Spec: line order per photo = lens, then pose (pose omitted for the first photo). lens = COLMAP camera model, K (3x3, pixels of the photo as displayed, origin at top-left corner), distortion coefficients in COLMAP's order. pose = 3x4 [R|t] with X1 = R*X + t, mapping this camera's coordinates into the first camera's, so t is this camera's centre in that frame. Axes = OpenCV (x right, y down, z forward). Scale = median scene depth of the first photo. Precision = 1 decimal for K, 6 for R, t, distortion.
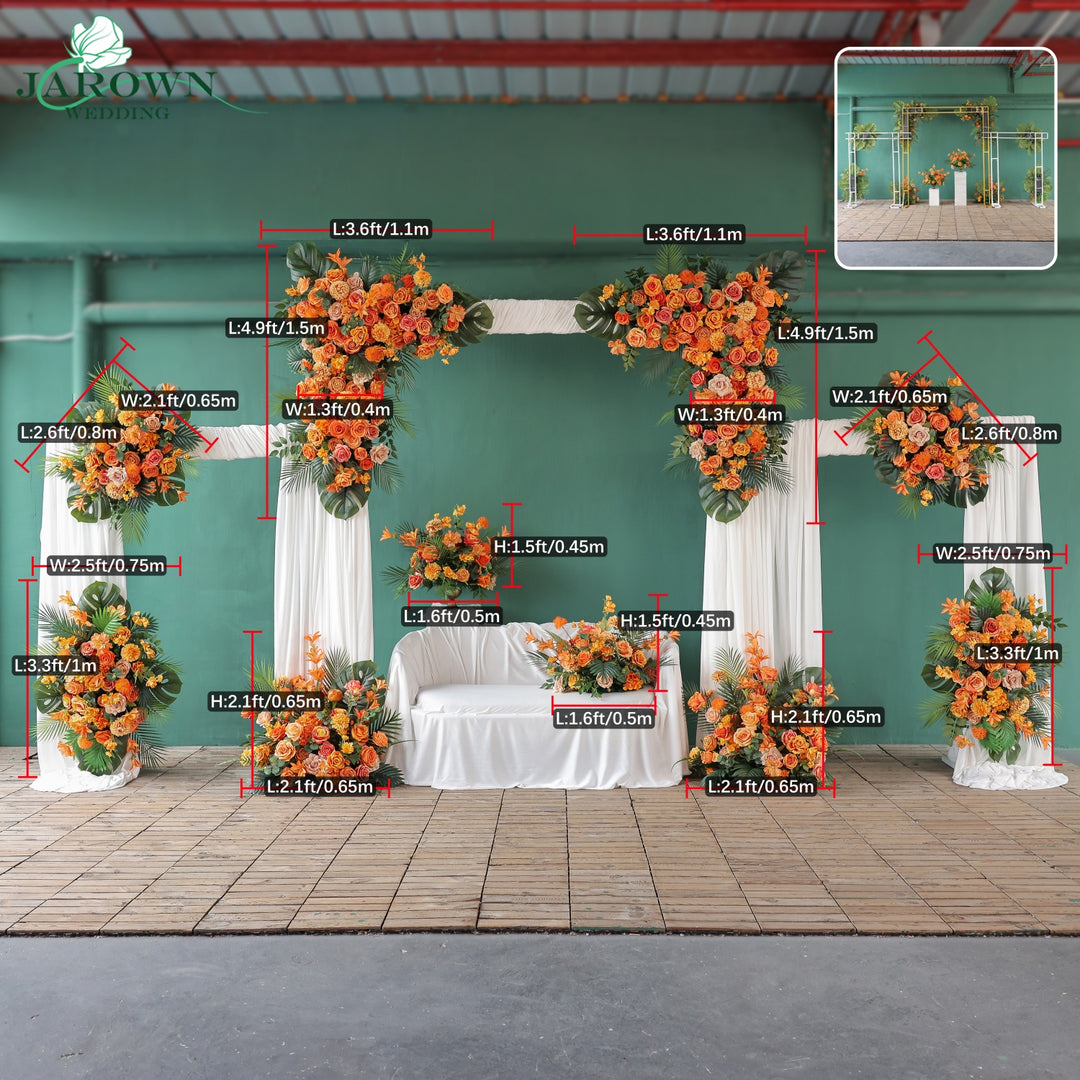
lens RADIAL K [[1552.0, 0, 574.2], [0, 1552.0, 611.0], [0, 0, 1]] dist [0.005634, 0.033709]
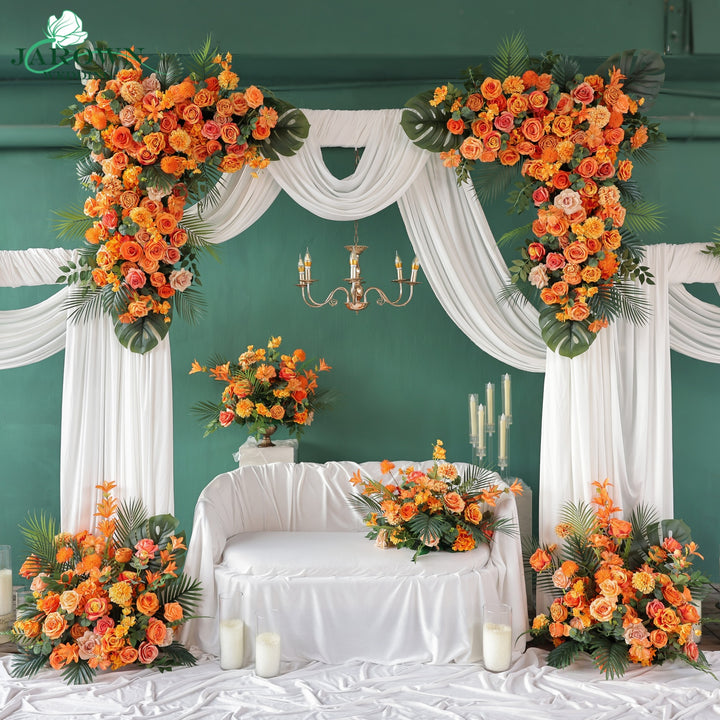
lens RADIAL K [[940.2, 0, 369.4], [0, 940.2, 357.0], [0, 0, 1]] dist [0.003316, -0.023238]
pose [[1.000000, -0.000148, 0.000211, -0.018193], [0.000155, 0.999327, -0.036695, -0.038149], [-0.000205, 0.036695, 0.999326, 0.470707]]
